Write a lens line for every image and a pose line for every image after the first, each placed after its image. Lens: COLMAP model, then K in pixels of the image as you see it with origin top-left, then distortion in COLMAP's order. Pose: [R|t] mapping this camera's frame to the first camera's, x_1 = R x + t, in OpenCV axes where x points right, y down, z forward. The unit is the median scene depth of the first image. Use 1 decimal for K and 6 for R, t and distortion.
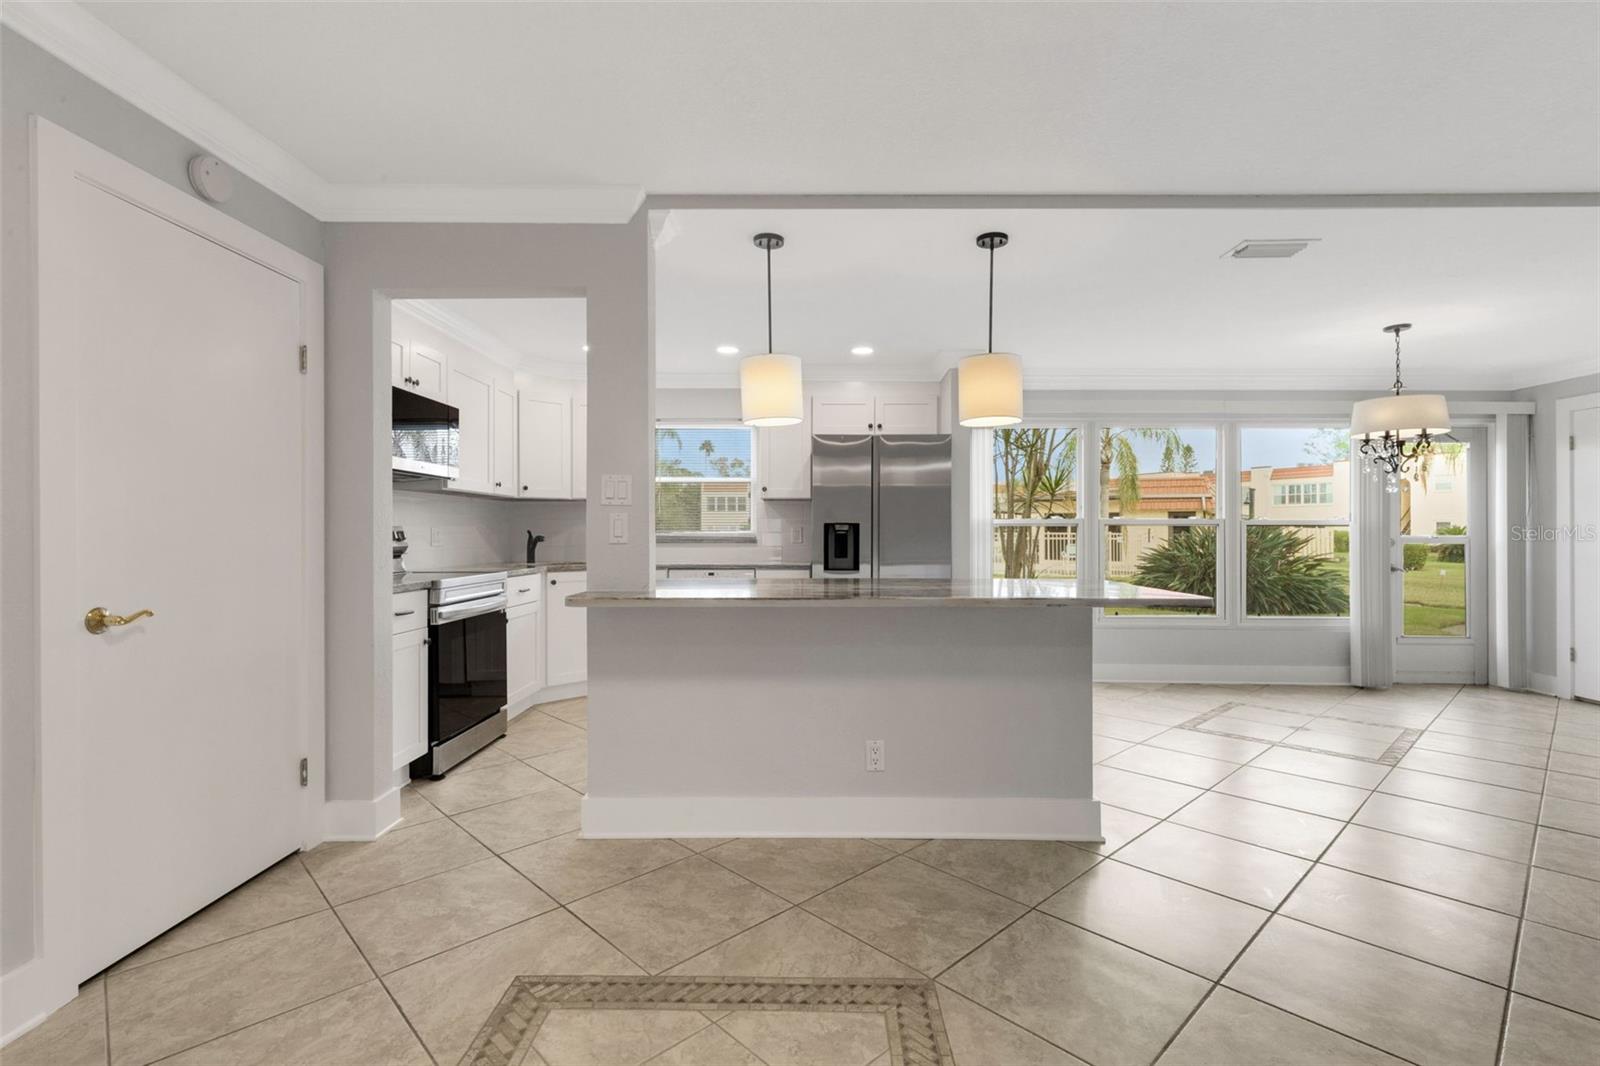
lens RADIAL K [[745.5, 0, 801.3], [0, 745.5, 530.5], [0, 0, 1]] dist [0.002086, 0.005298]
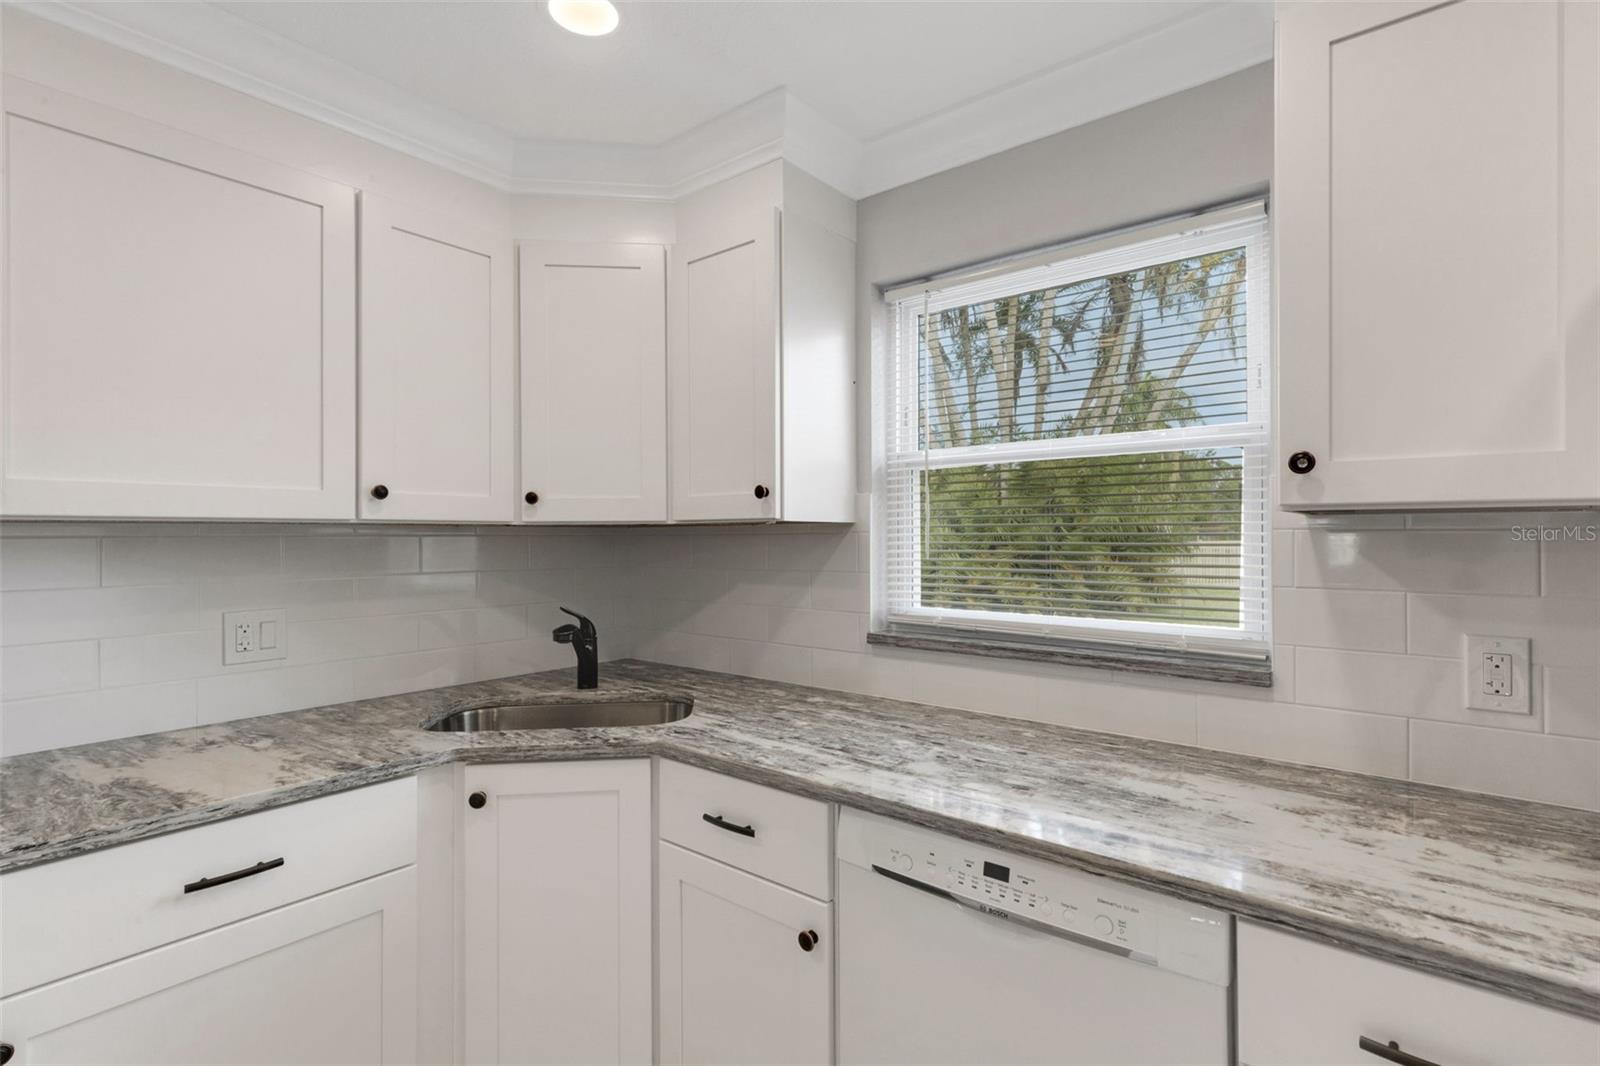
lens RADIAL K [[749.1, 0, 800.0], [0, 749.1, 533.0], [0, 0, 1]] dist [0.000809, 0.000084]
pose [[0.784167, -0.003339, -0.620540, -0.056177], [0.002923, 0.999994, -0.001687, -0.068198], [0.620543, -0.000491, 0.784173, 1.415867]]
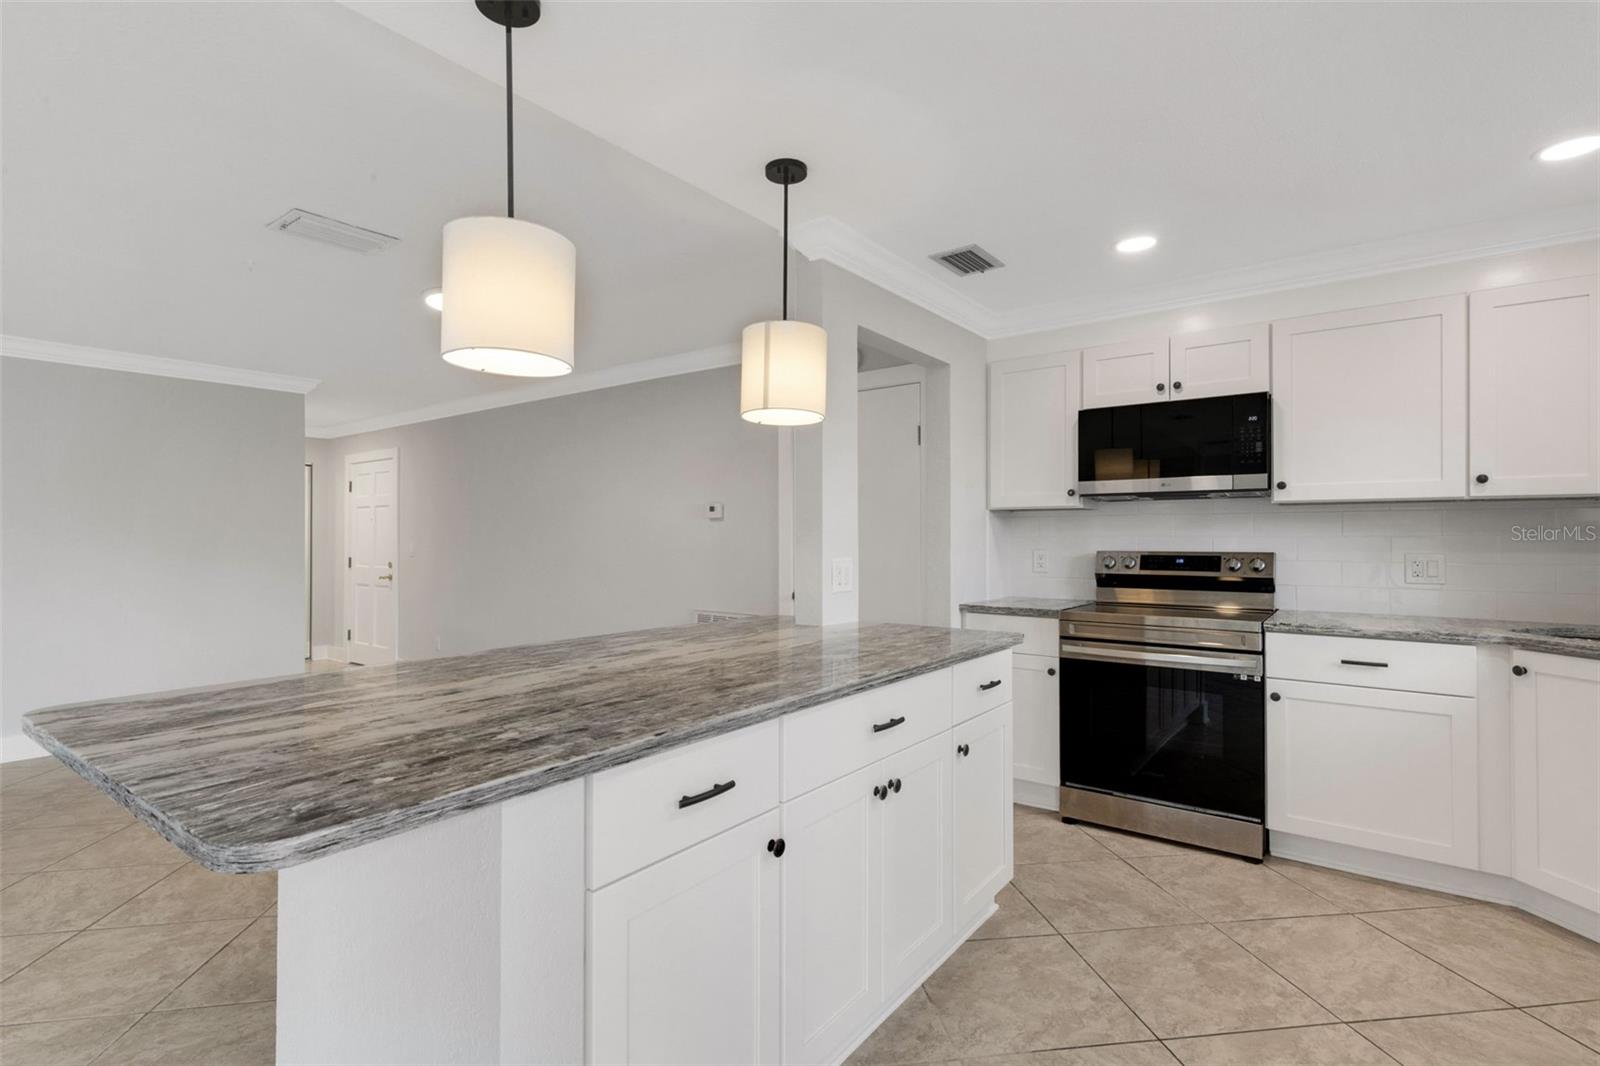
lens RADIAL K [[745.5, 0, 801.3], [0, 745.5, 530.5], [0, 0, 1]] dist [0.002086, 0.005298]
pose [[-0.580448, 0.004611, -0.814284, 0.581052], [0.006417, 0.999979, 0.001088, -0.044163], [0.814272, -0.004593, -0.580466, 1.523069]]
